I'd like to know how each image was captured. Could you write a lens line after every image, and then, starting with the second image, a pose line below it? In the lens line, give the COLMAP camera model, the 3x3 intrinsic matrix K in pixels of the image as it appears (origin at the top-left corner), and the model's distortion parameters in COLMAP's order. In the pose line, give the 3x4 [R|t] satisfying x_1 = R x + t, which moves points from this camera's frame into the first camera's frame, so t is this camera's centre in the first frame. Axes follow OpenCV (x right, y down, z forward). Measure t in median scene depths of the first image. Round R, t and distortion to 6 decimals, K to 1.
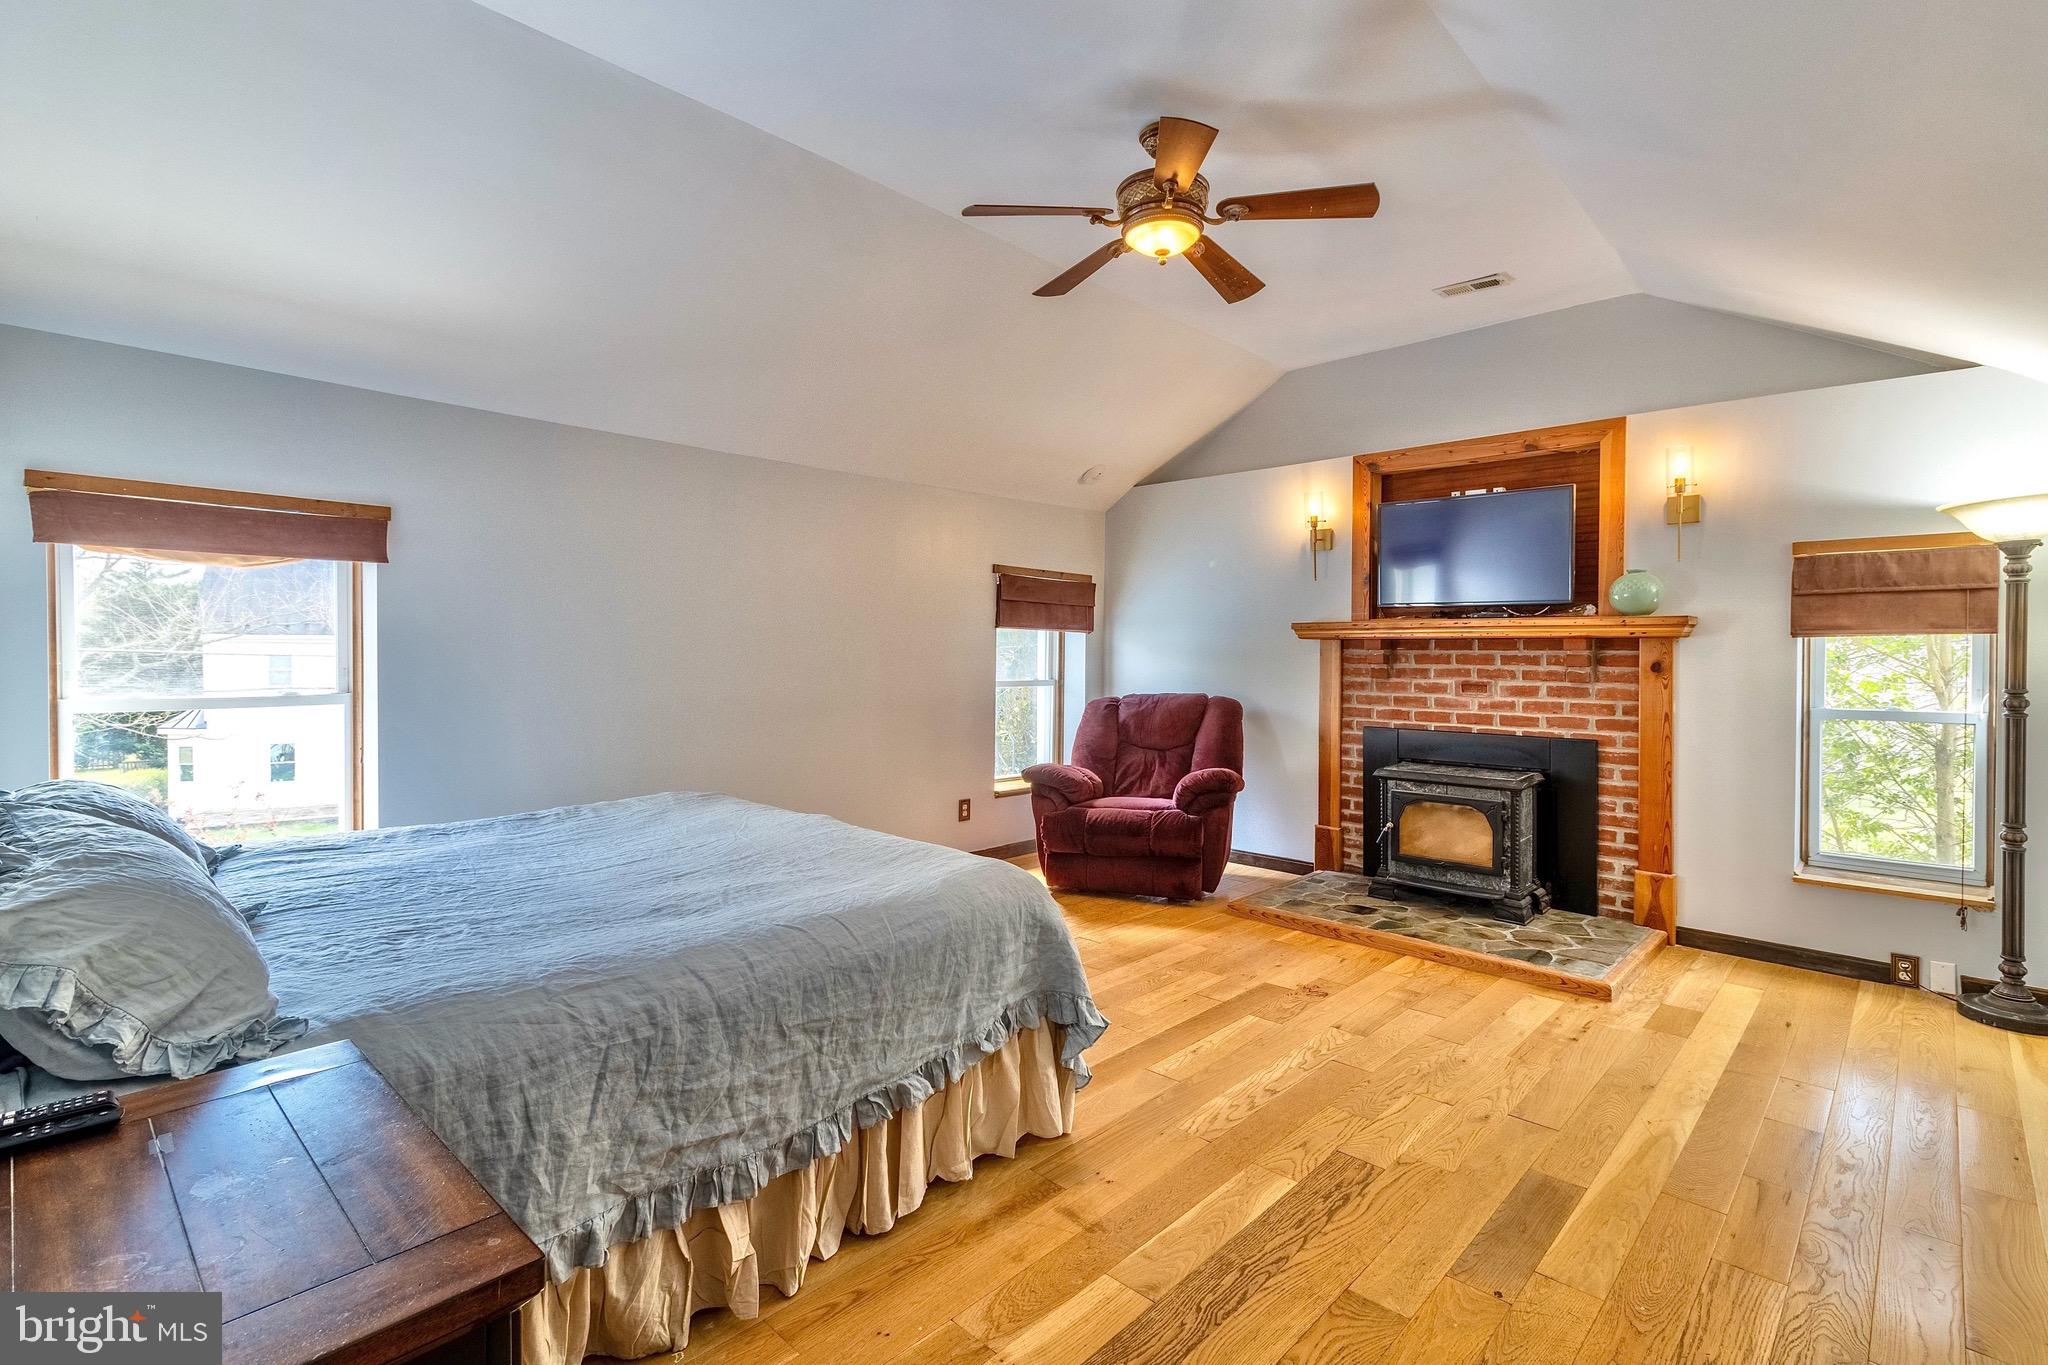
lens RADIAL K [[947.6, 0, 1021.6], [0, 947.6, 660.5], [0, 0, 1]] dist [0.001285, -0.000144]
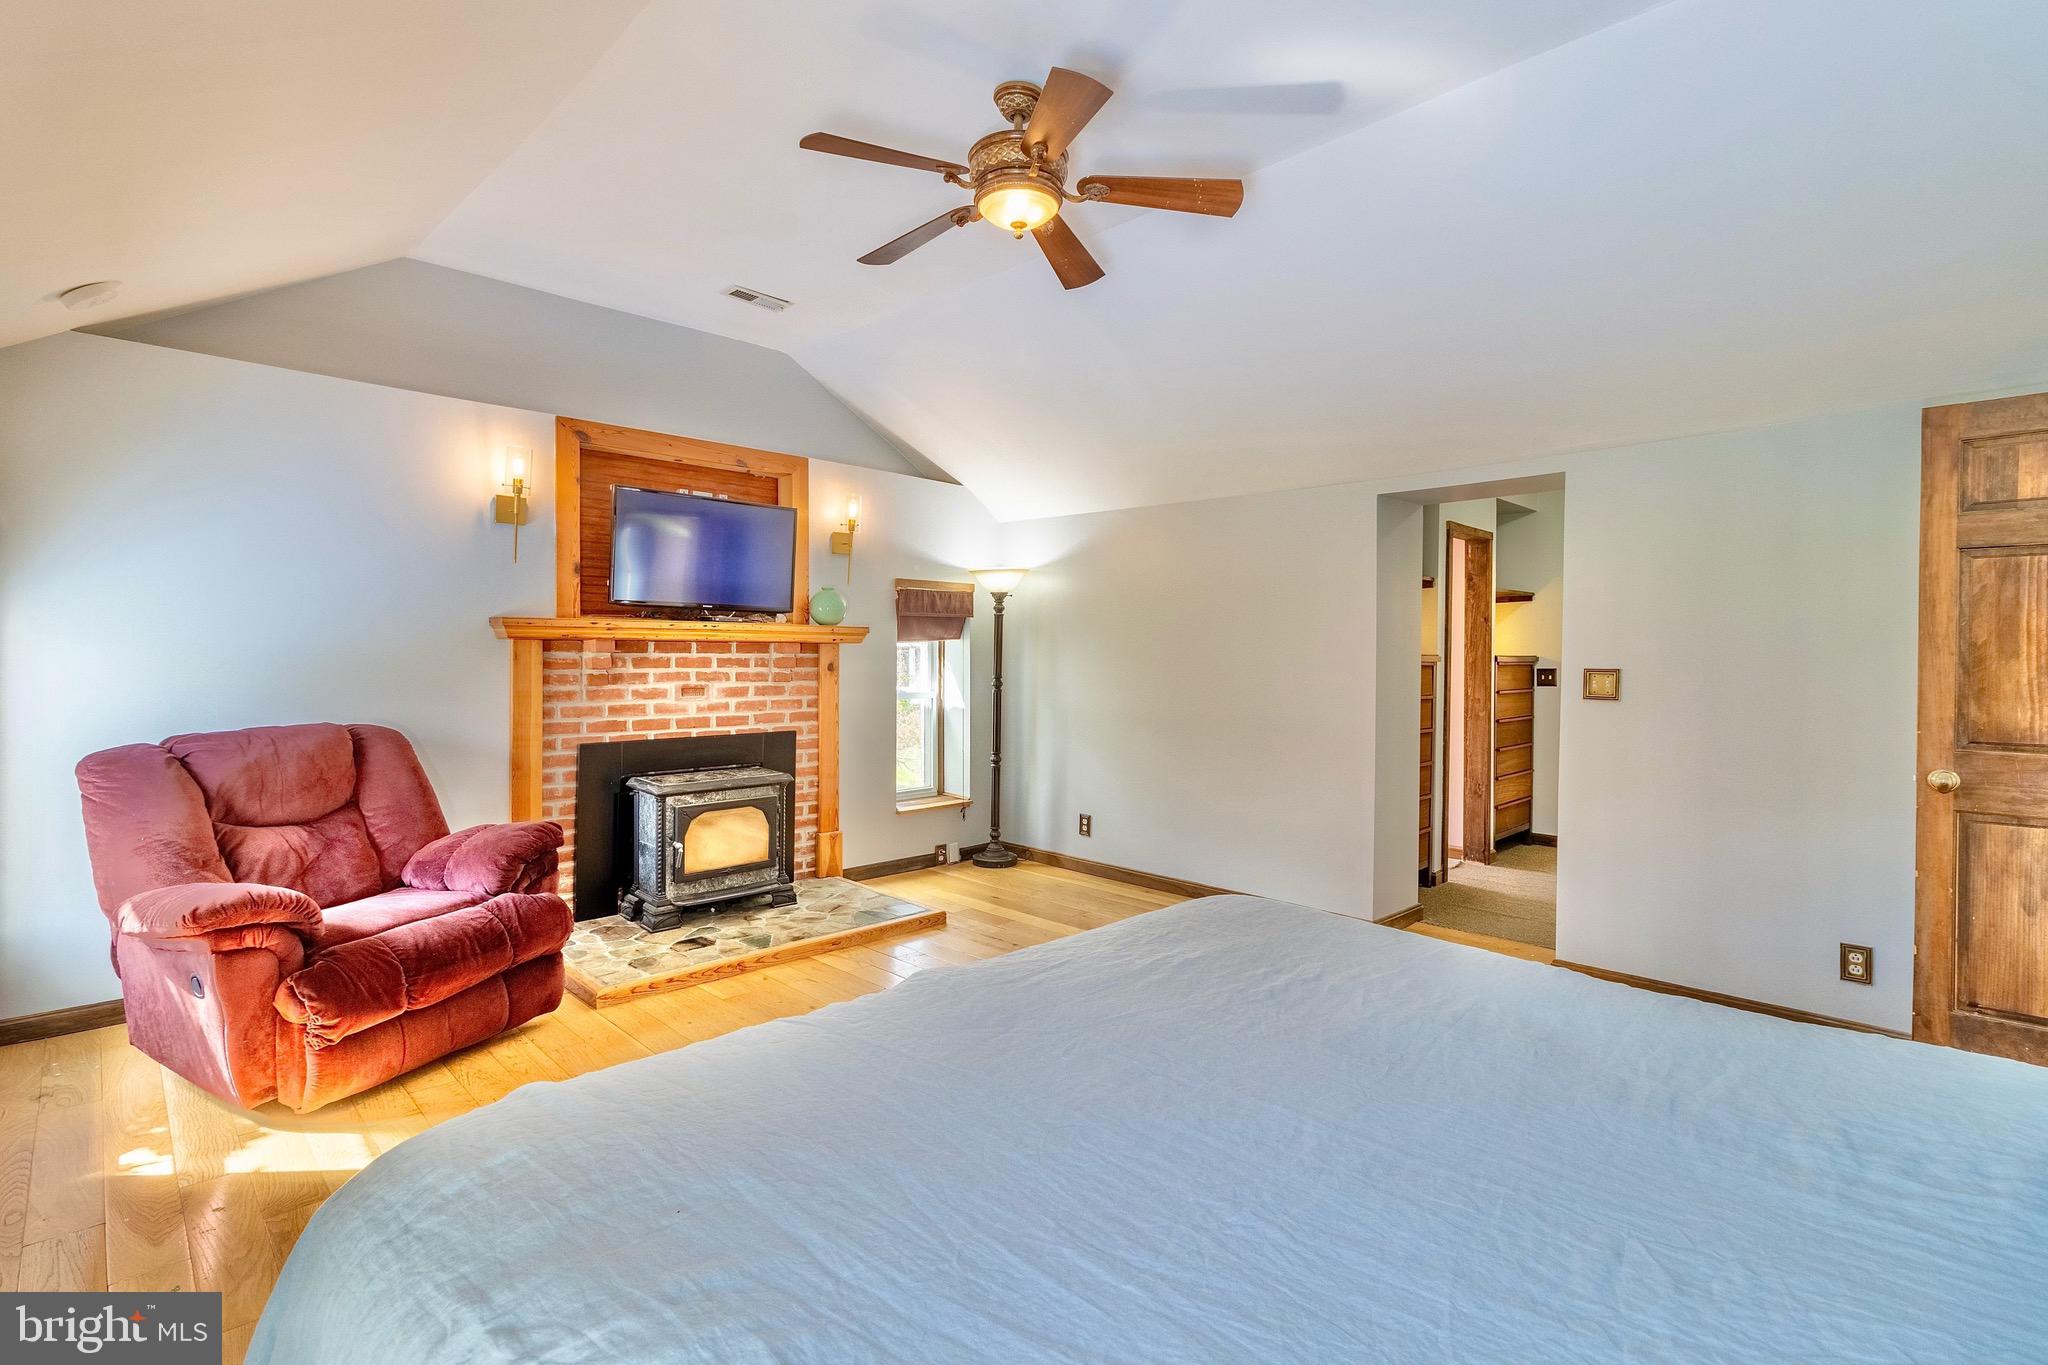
lens RADIAL K [[947.6, 0, 1021.6], [0, 947.6, 660.5], [0, 0, 1]] dist [0.001285, -0.000144]
pose [[0.024161, -0.008945, 0.999668, -0.529241], [0.007395, 0.999934, 0.008769, -0.009782], [-0.999681, 0.007181, 0.024226, 0.668776]]
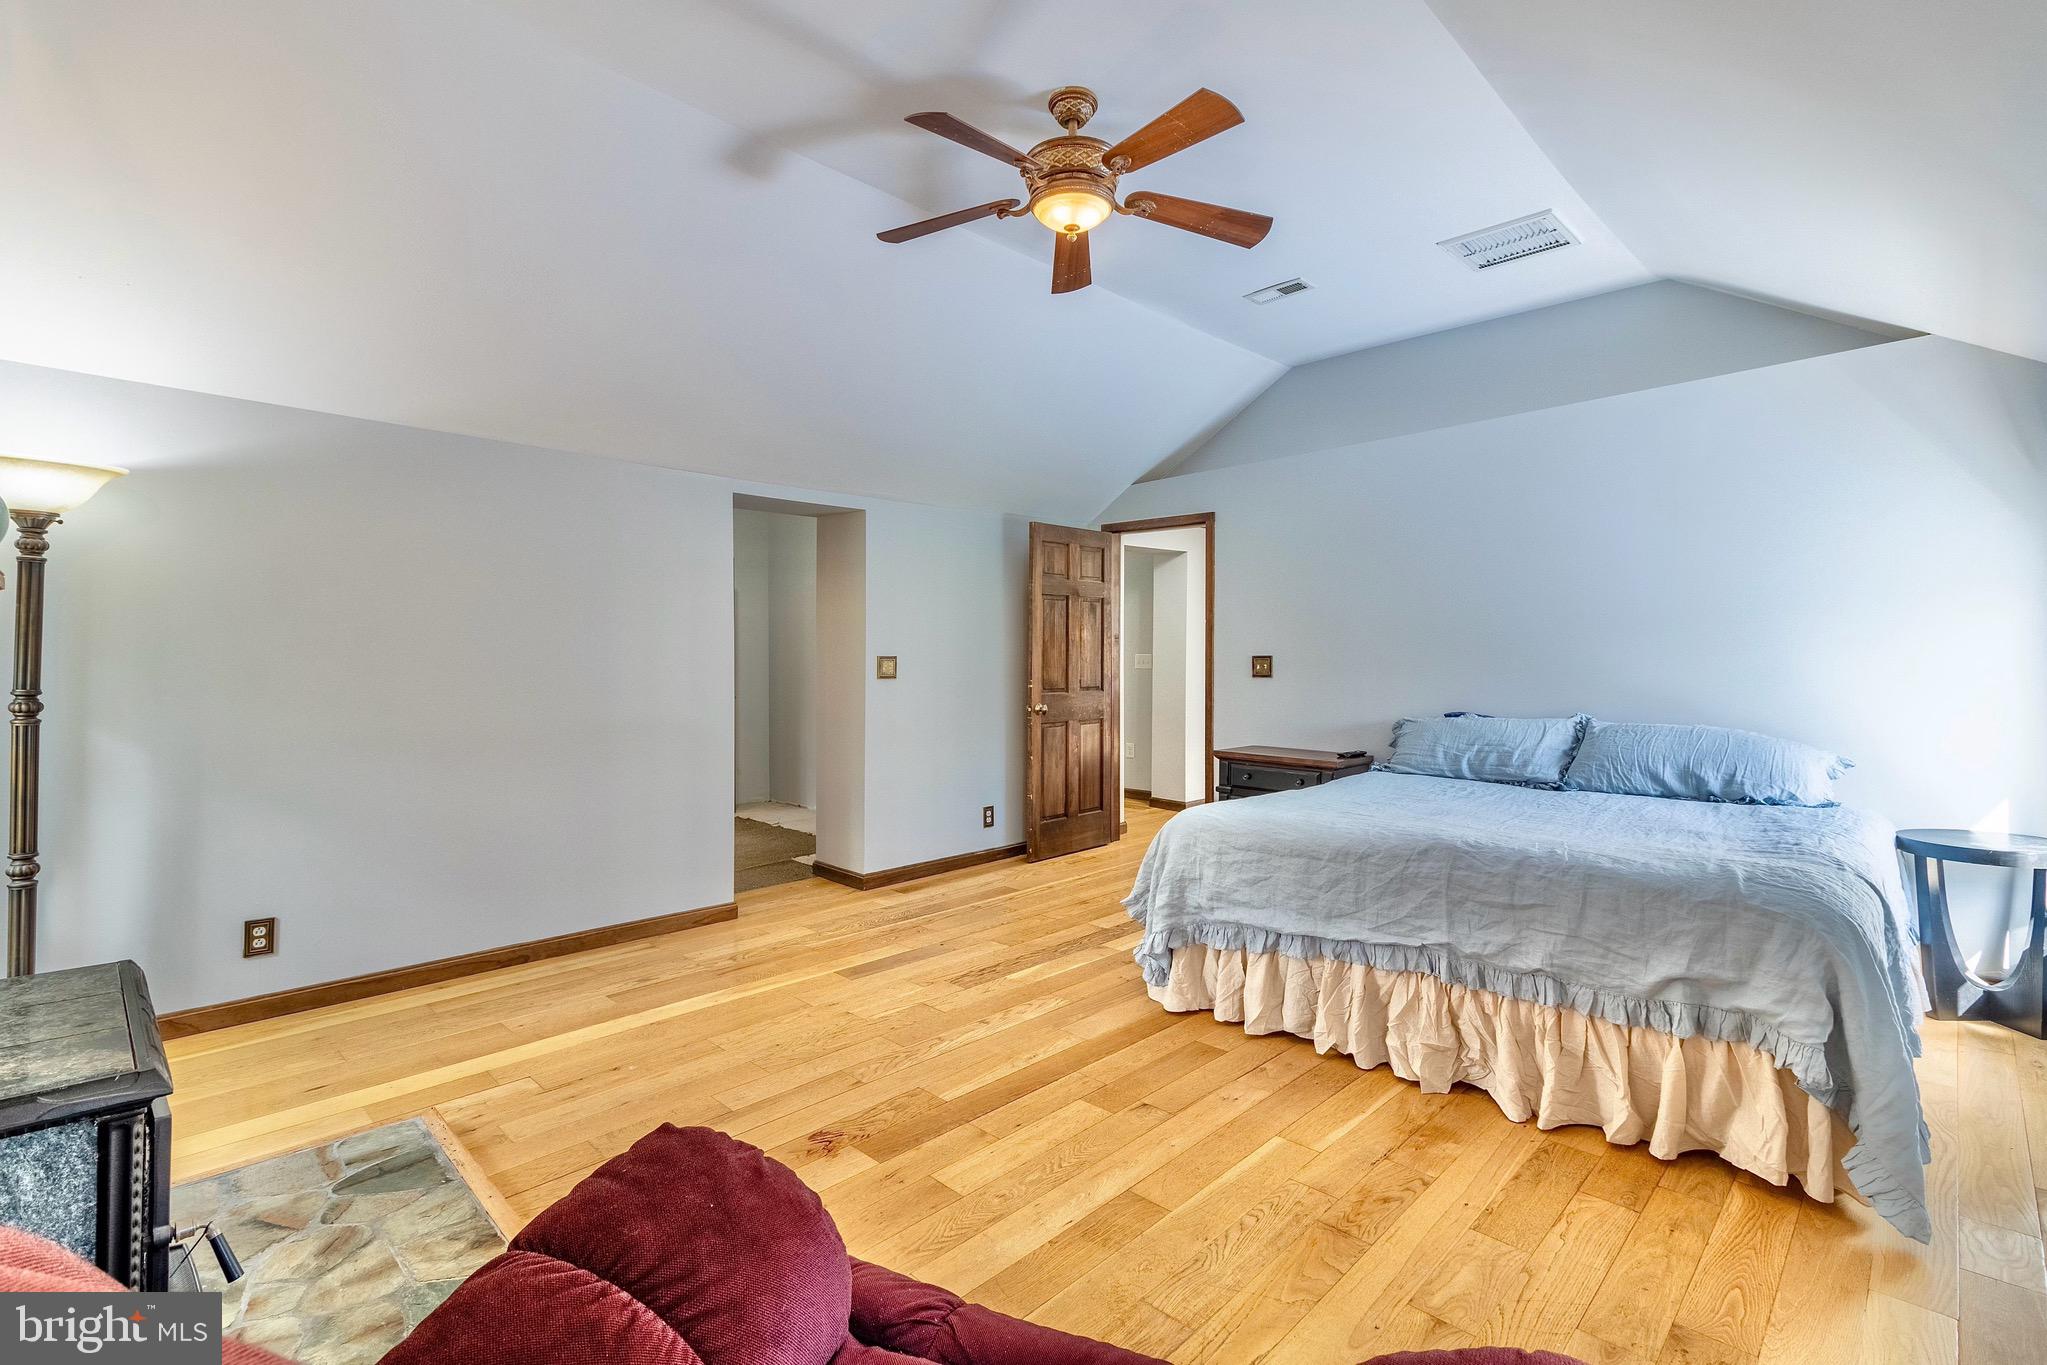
lens RADIAL K [[947.2, 0, 1021.1], [0, 947.2, 660.5], [0, 0, 1]] dist [0.001285, -0.000144]
pose [[-0.999847, -0.007109, 0.015997, 0.123813], [-0.006696, 0.999647, 0.025698, -0.017179], [-0.016174, 0.025587, -0.999542, 1.334679]]
